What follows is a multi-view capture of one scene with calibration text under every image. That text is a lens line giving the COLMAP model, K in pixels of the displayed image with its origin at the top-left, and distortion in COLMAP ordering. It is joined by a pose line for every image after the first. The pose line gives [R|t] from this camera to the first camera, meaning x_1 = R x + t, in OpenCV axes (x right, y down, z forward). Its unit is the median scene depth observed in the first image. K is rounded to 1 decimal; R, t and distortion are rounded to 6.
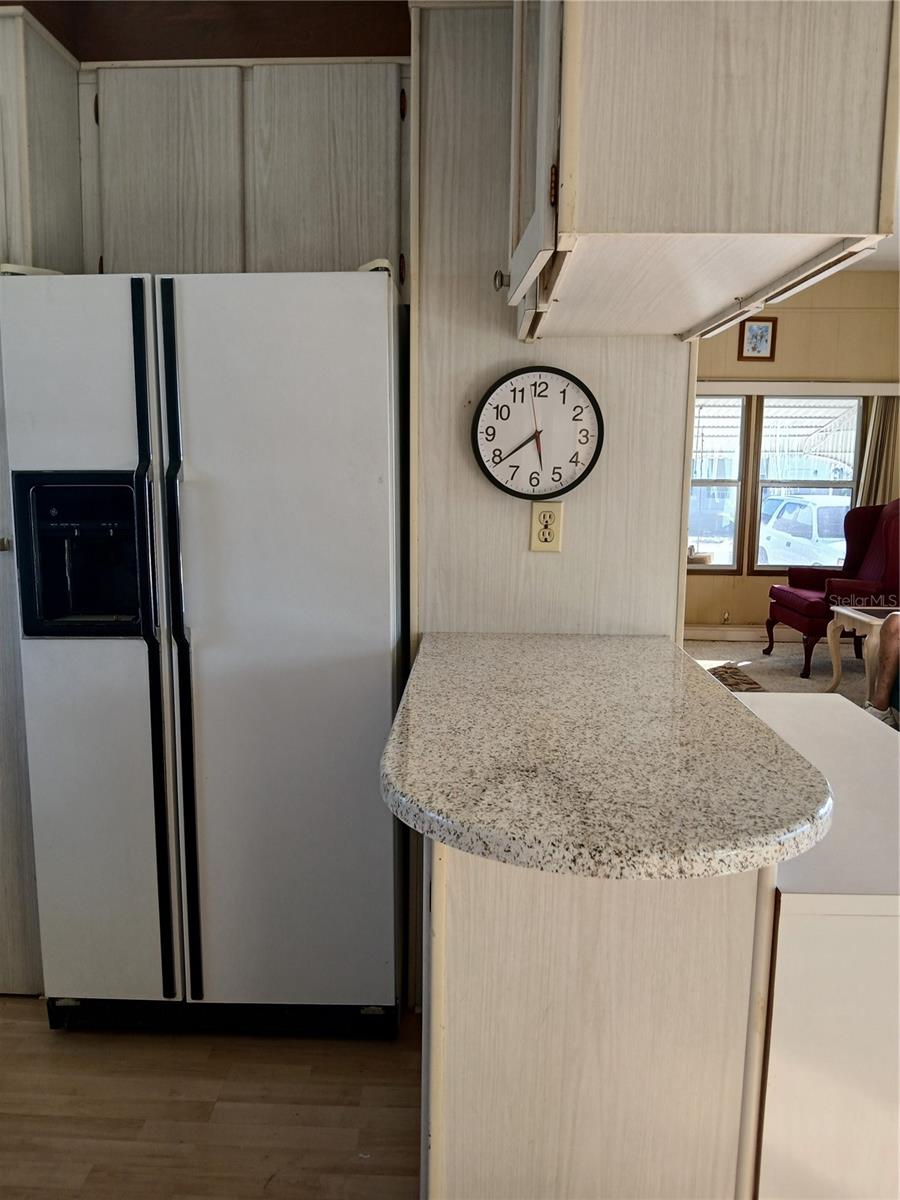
lens RADIAL K [[937.0, 0, 465.8], [0, 937.0, 576.9], [0, 0, 1]] dist [0.054677, -0.106830]
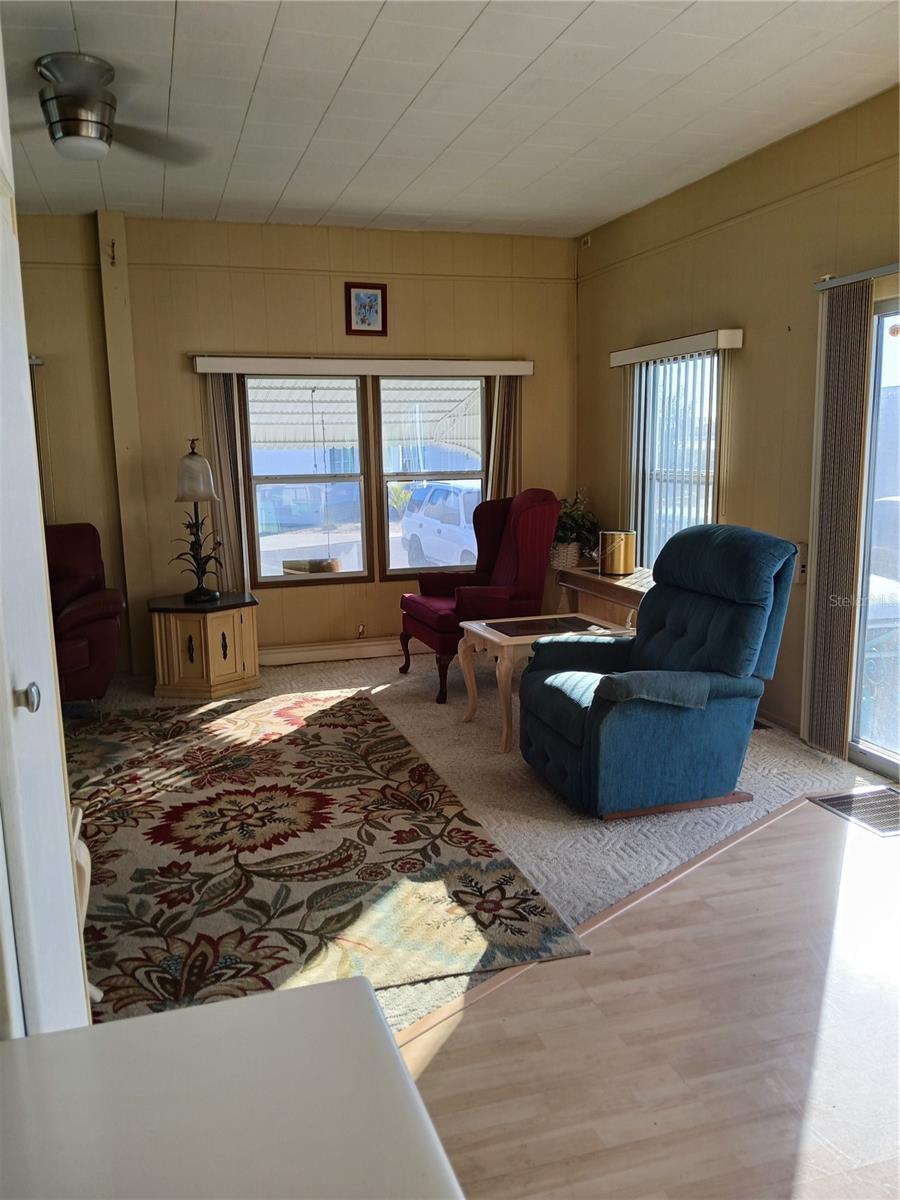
lens RADIAL K [[937.0, 0, 444.7], [0, 937.0, 598.7], [0, 0, 1]] dist [0.054677, -0.106830]
pose [[0.945390, -0.082108, 0.315429, 0.083873], [0.071973, 0.996450, 0.043665, -0.021267], [-0.317894, -0.018578, 0.947944, 0.156557]]
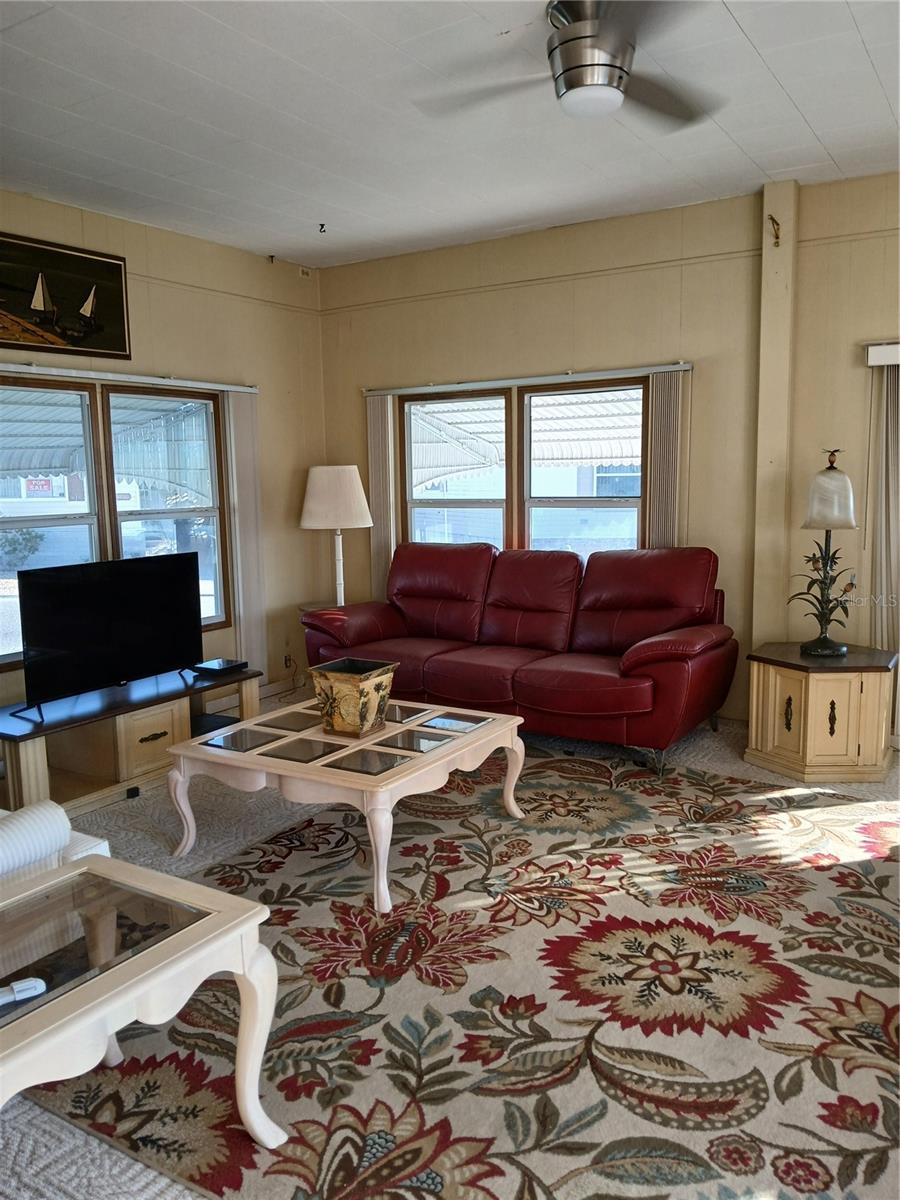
lens RADIAL K [[937.0, 0, 434.4], [0, 937.0, 597.6], [0, 0, 1]] dist [0.054677, -0.106830]
pose [[0.857187, 0.040883, -0.513380, 0.486576], [-0.036889, 0.999158, 0.017976, -0.068527], [0.513682, 0.003529, 0.857973, 0.535781]]
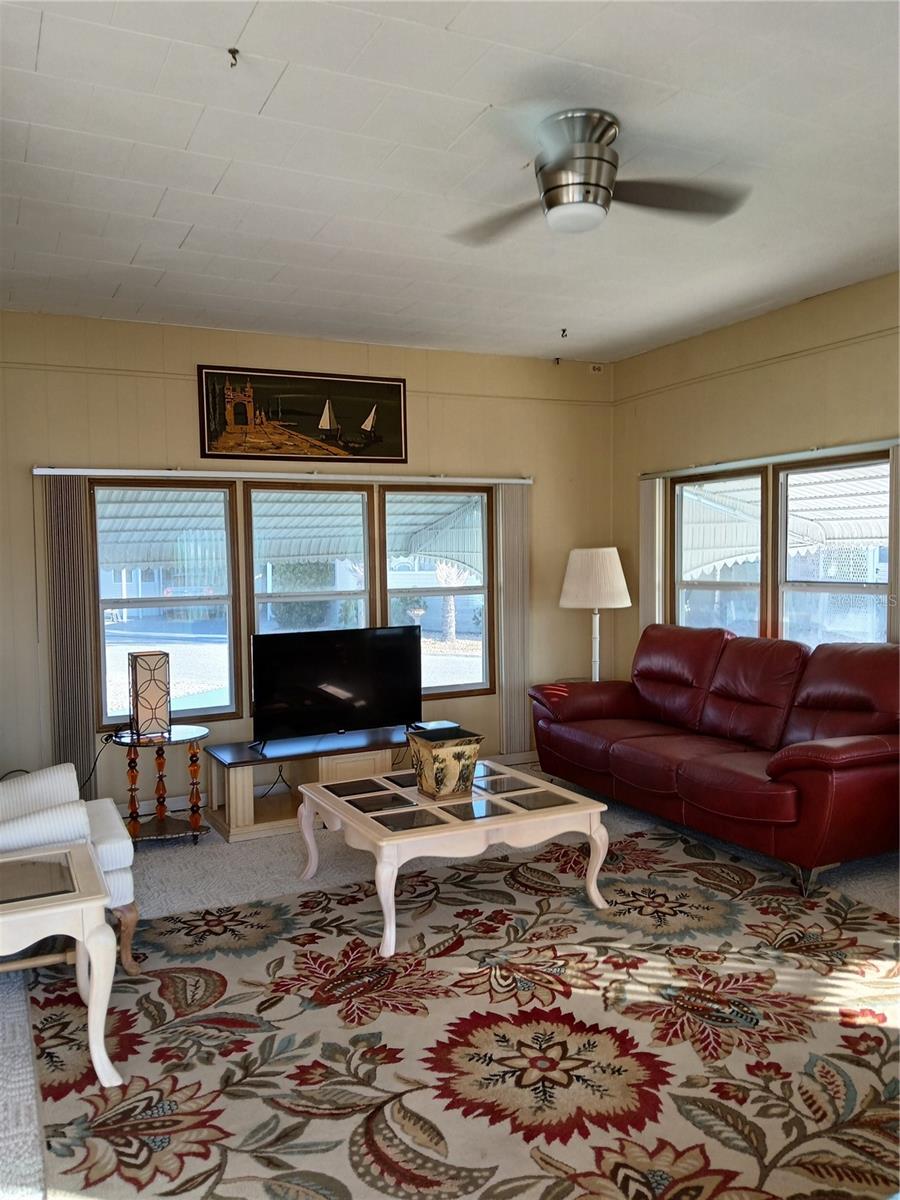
lens RADIAL K [[937.0, 0, 436.3], [0, 937.0, 596.5], [0, 0, 1]] dist [0.054677, -0.106830]
pose [[0.457038, 0.017374, -0.889278, 1.007085], [-0.086624, 0.995926, -0.025063, -0.120785], [0.885219, 0.088488, 0.456681, 0.916097]]
